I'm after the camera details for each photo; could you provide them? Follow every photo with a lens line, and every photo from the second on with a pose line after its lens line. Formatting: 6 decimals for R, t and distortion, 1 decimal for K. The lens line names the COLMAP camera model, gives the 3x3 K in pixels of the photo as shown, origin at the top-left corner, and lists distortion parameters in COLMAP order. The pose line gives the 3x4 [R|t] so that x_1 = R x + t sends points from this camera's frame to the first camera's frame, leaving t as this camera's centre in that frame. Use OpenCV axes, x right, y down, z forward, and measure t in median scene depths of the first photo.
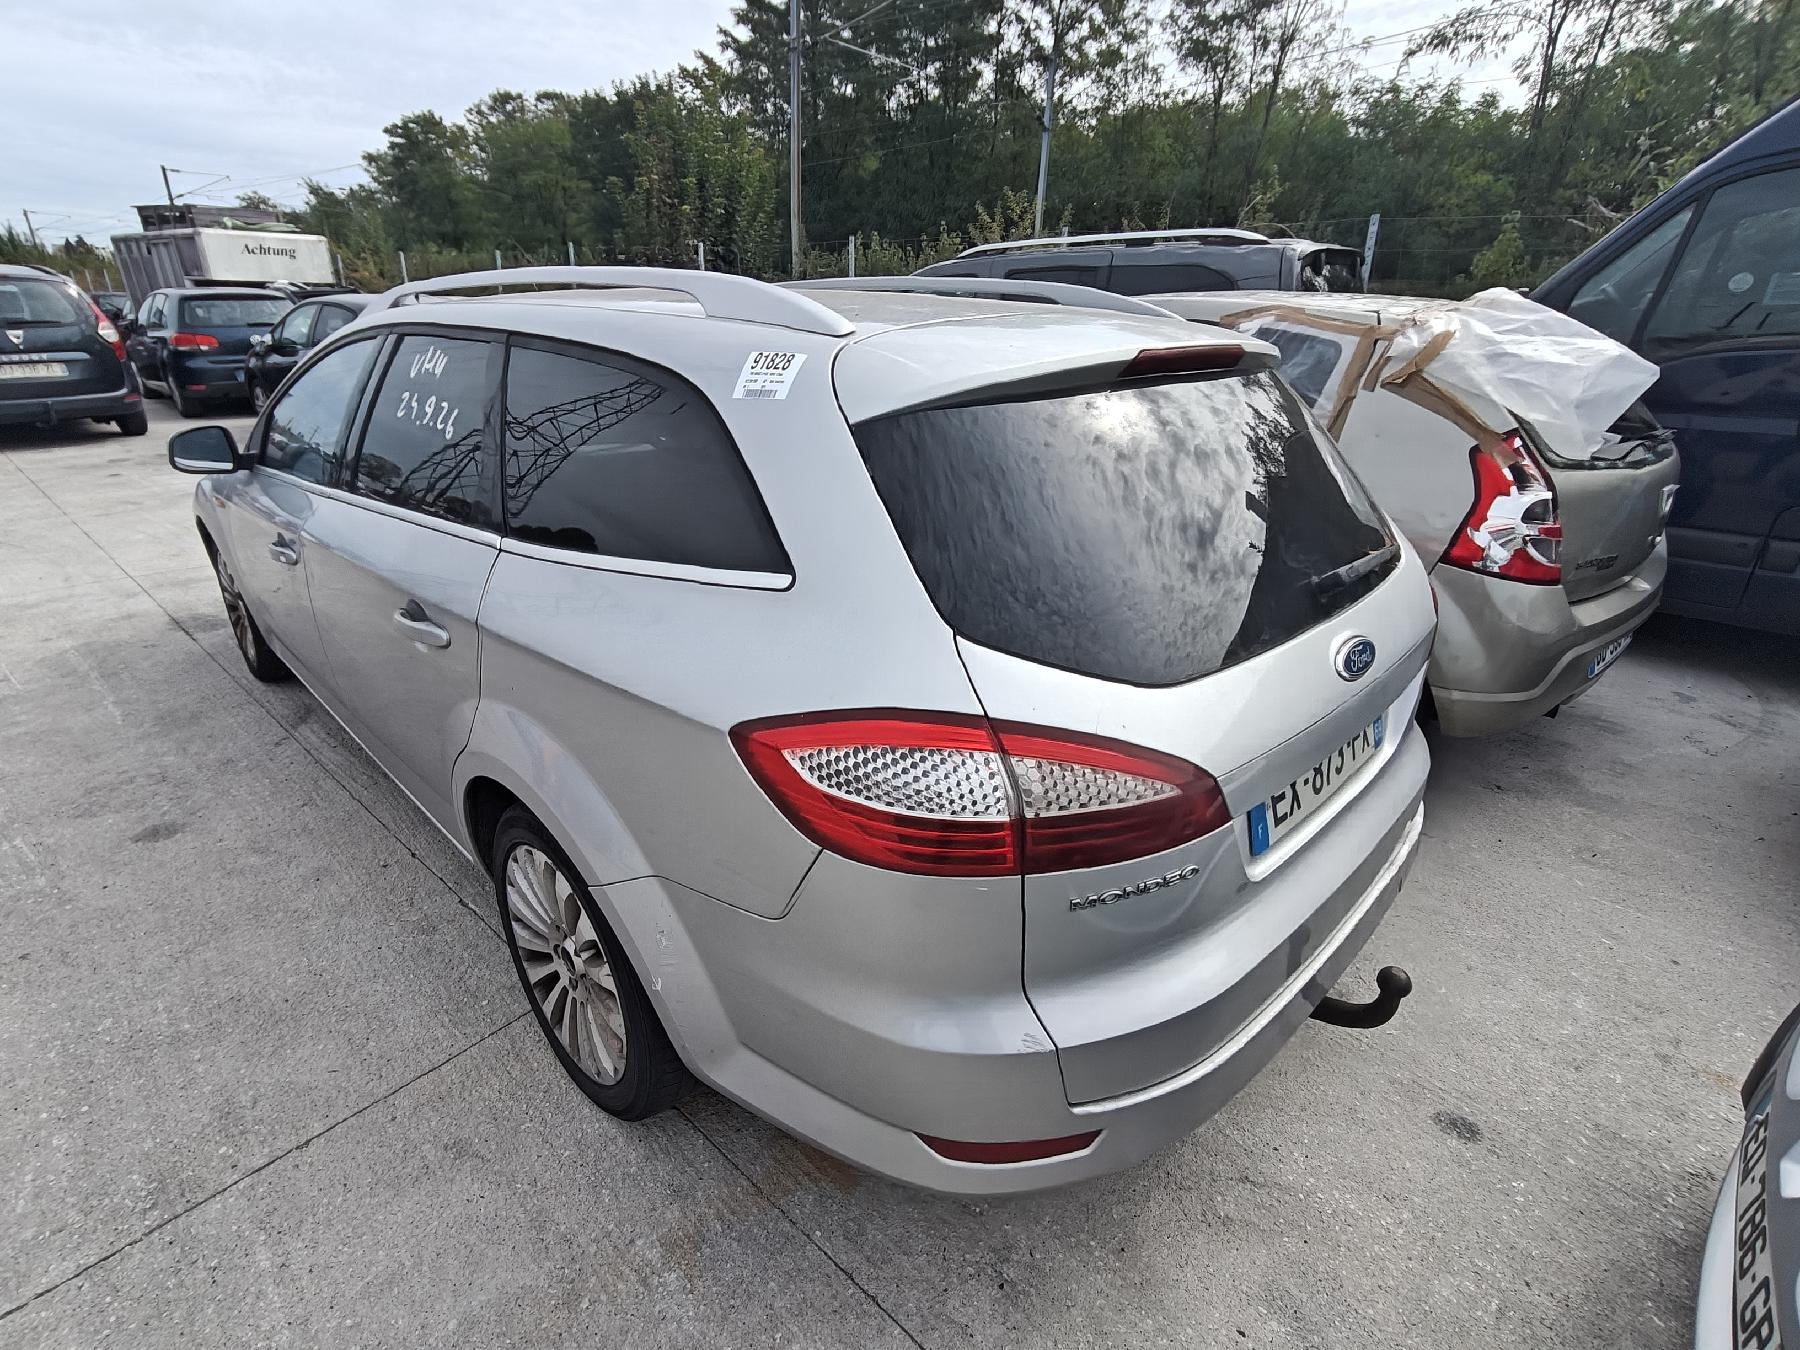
lens RADIAL K [[872.1, 0, 897.4], [0, 872.1, 683.3], [0, 0, 1]] dist [-0.003630, 0.008376]
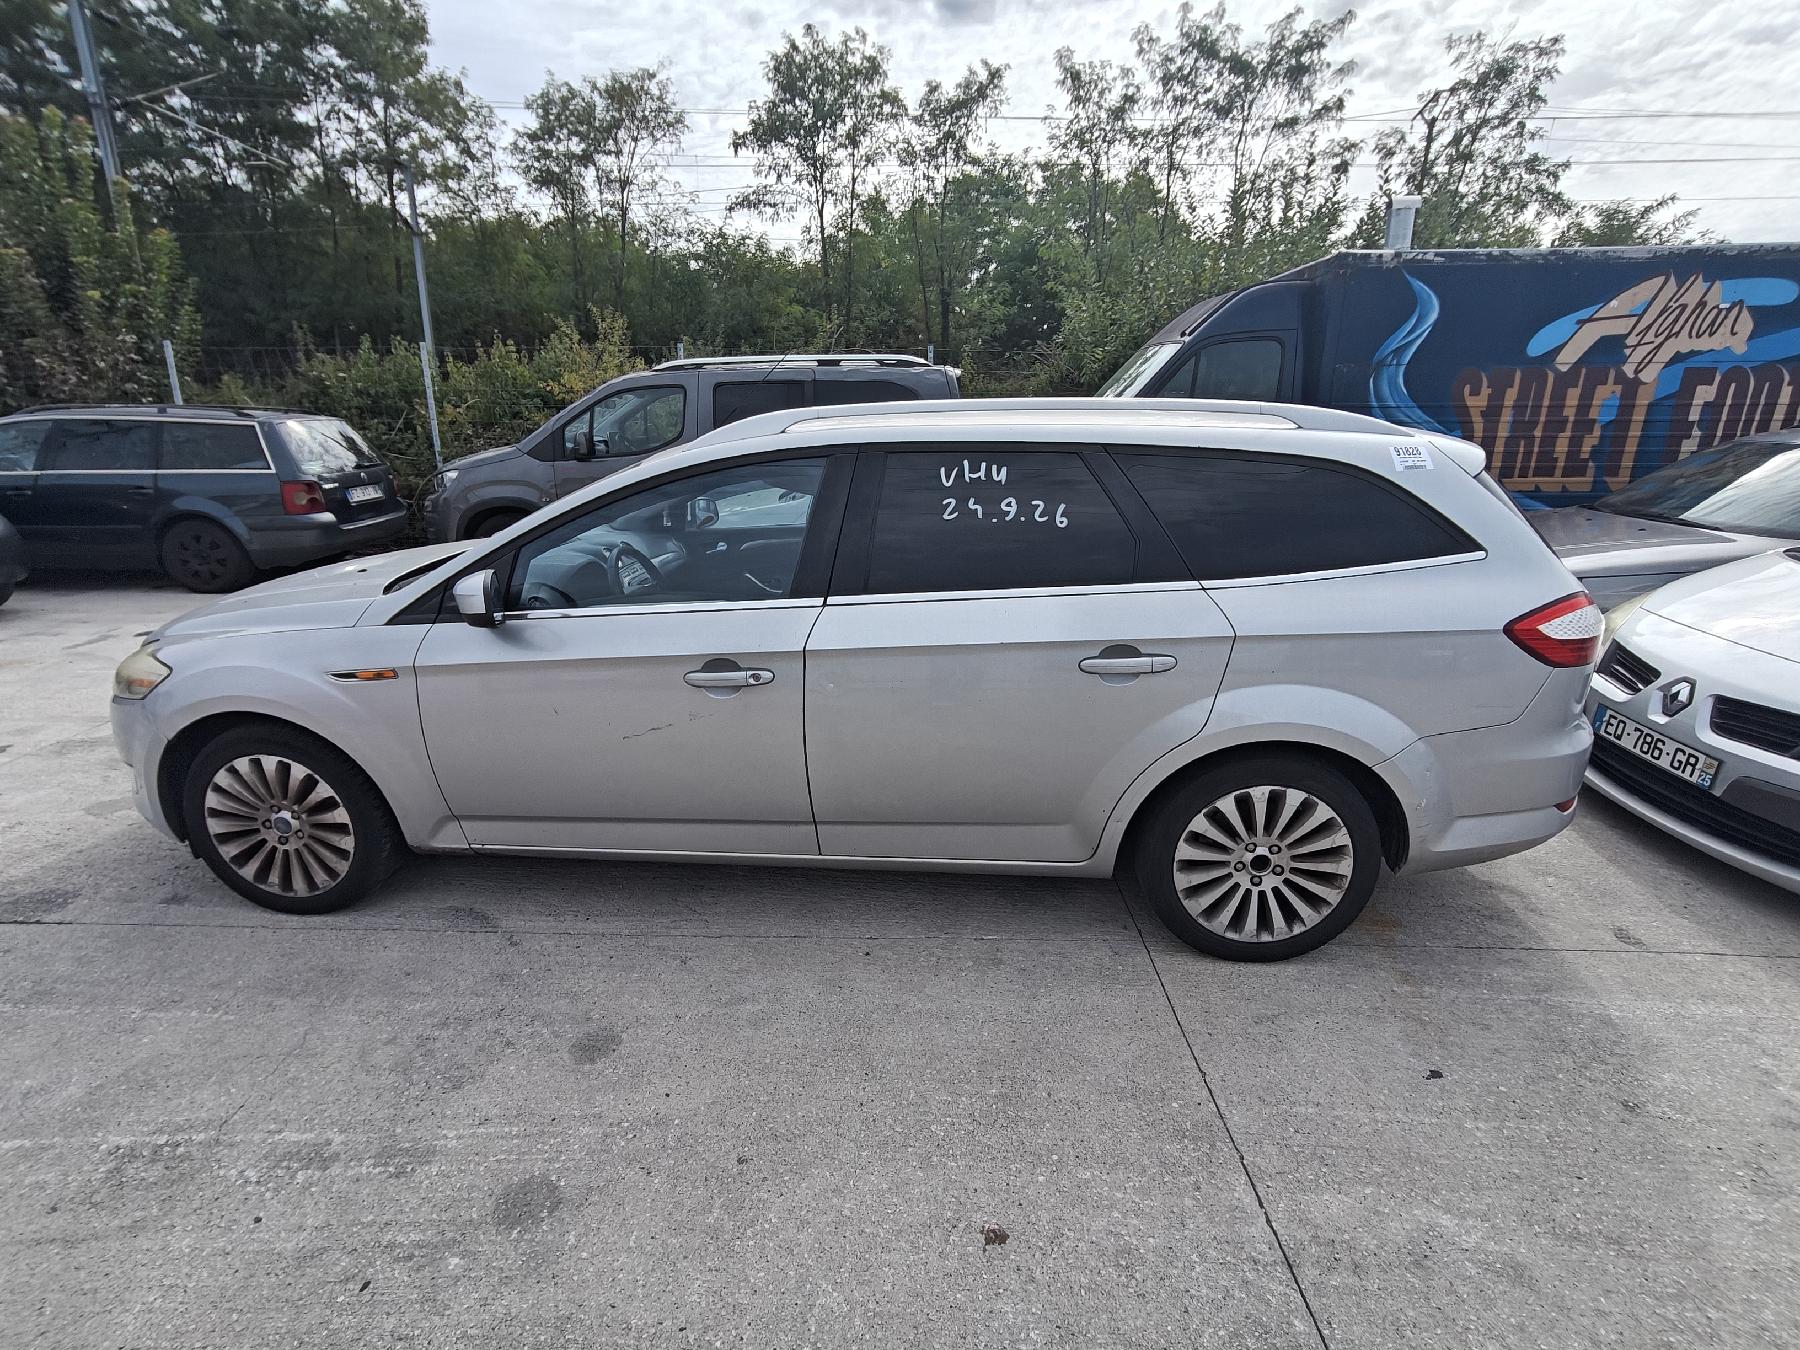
lens RADIAL K [[872.1, 0, 883.8], [0, 872.1, 686.9], [0, 0, 1]] dist [-0.003630, 0.008376]
pose [[0.756434, -0.211452, 0.618947, -0.147389], [0.269969, 0.962868, -0.000992, -0.011380], [-0.595755, 0.167847, 0.785432, 0.016765]]
